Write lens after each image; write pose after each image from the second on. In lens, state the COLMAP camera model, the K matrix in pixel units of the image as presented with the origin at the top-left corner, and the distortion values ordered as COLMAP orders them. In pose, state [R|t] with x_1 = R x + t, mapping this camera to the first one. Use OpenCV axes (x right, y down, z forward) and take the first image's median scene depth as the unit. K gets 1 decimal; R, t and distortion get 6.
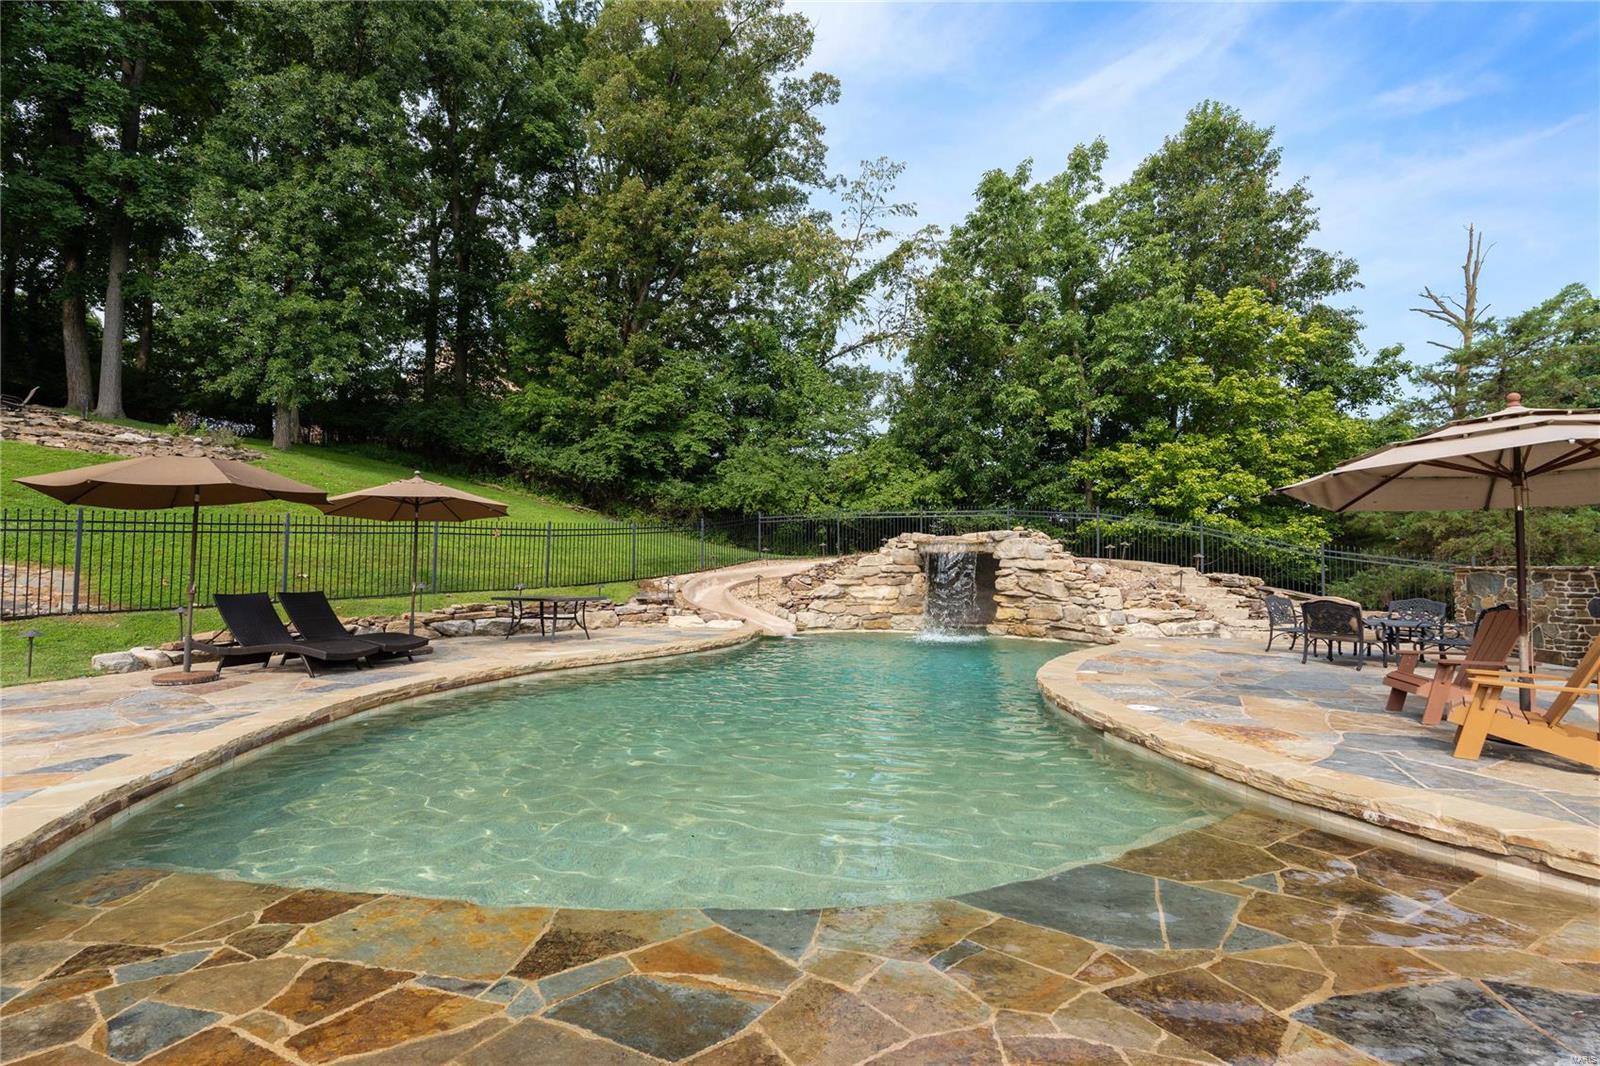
lens RADIAL K [[691.6, 0, 802.3], [0, 691.6, 536.9], [0, 0, 1]] dist [-0.009780, 0.000620]
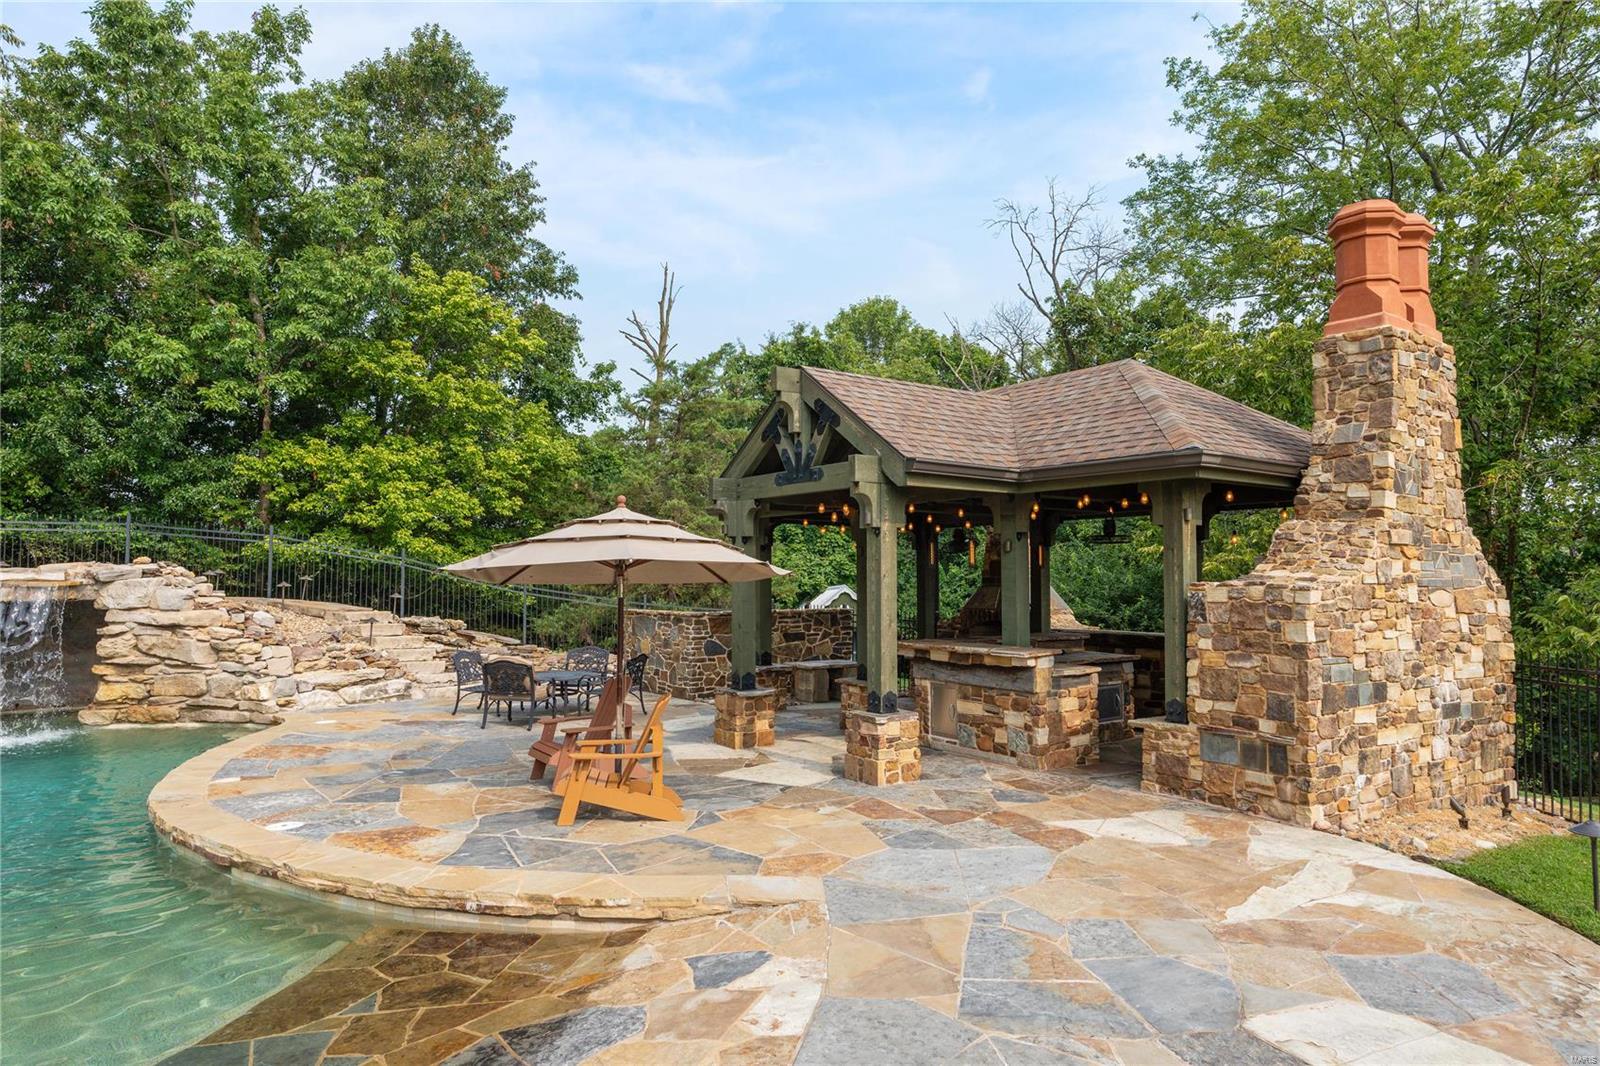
lens RADIAL K [[955.0, 0, 802.7], [0, 955.0, 533.6], [0, 0, 1]] dist [-0.003856, 0.000337]
pose [[0.623615, 0.028066, 0.781227, -0.010102], [-0.028001, 0.999516, -0.013556, -0.034393], [-0.781230, -0.013421, 0.624099, -0.067278]]
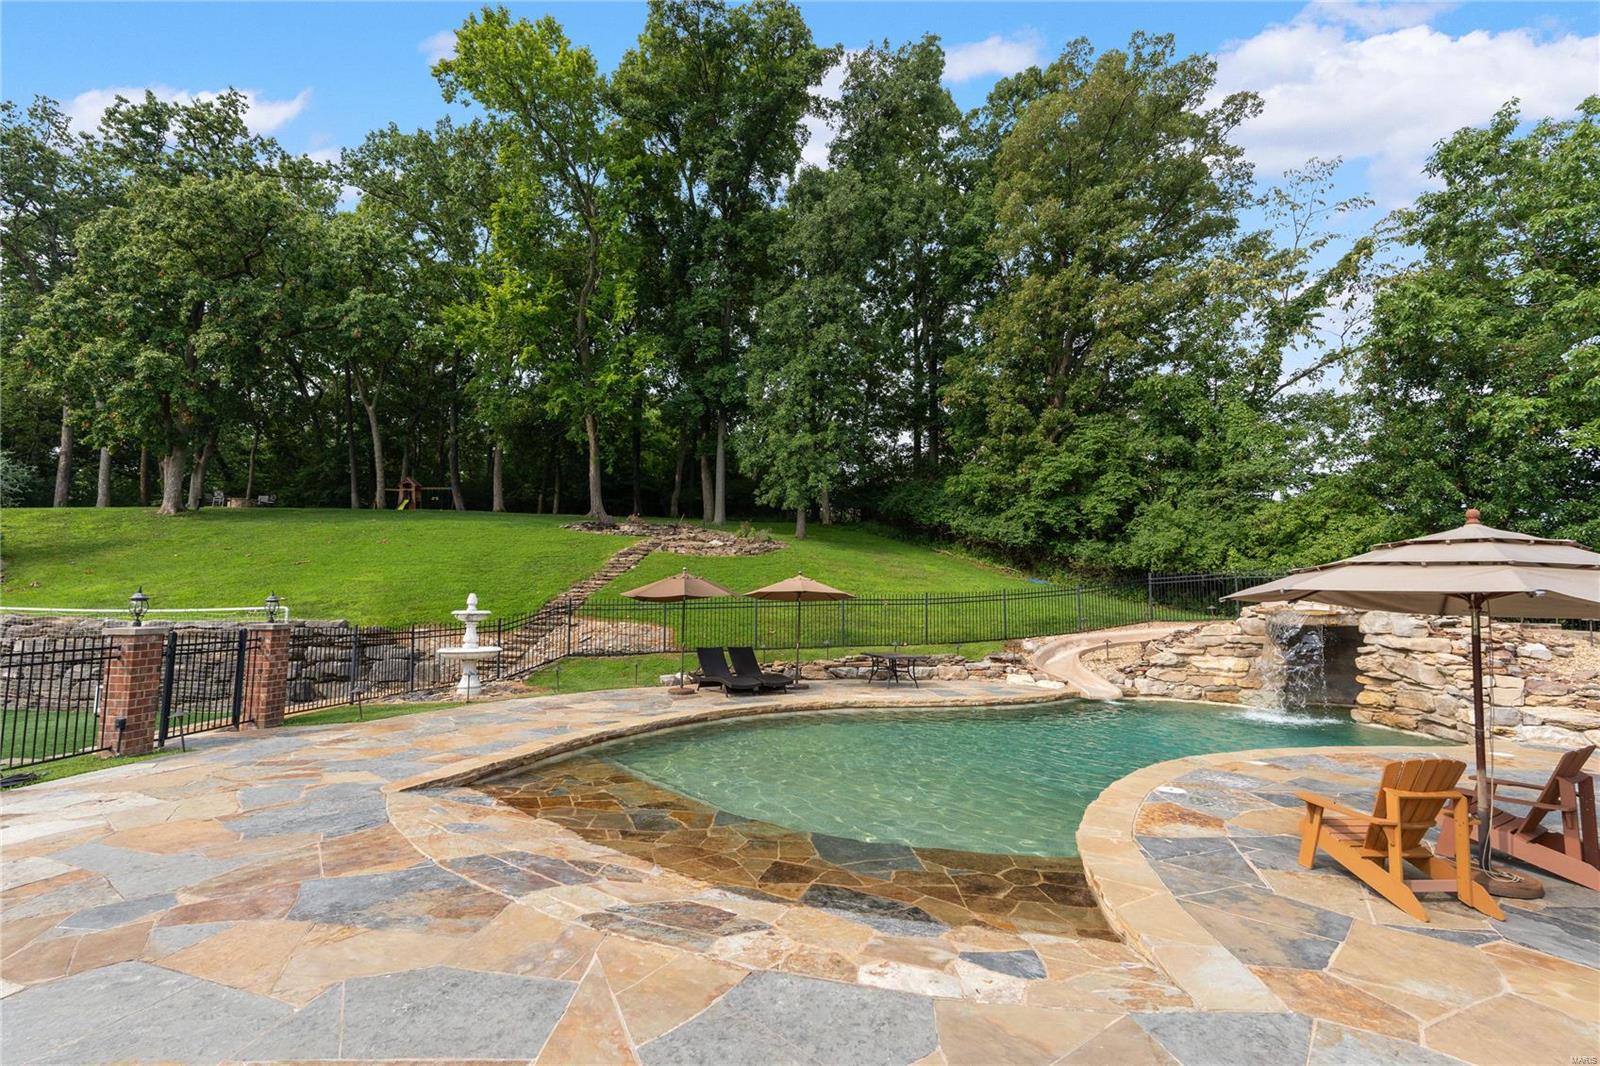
lens RADIAL K [[691.6, 0, 800.9], [0, 691.6, 536.4], [0, 0, 1]] dist [-0.009780, 0.000620]
pose [[0.738425, -0.062264, -0.671455, 0.255260], [0.021193, 0.997379, -0.069180, -0.032969], [0.674003, 0.036854, 0.737809, -0.085509]]
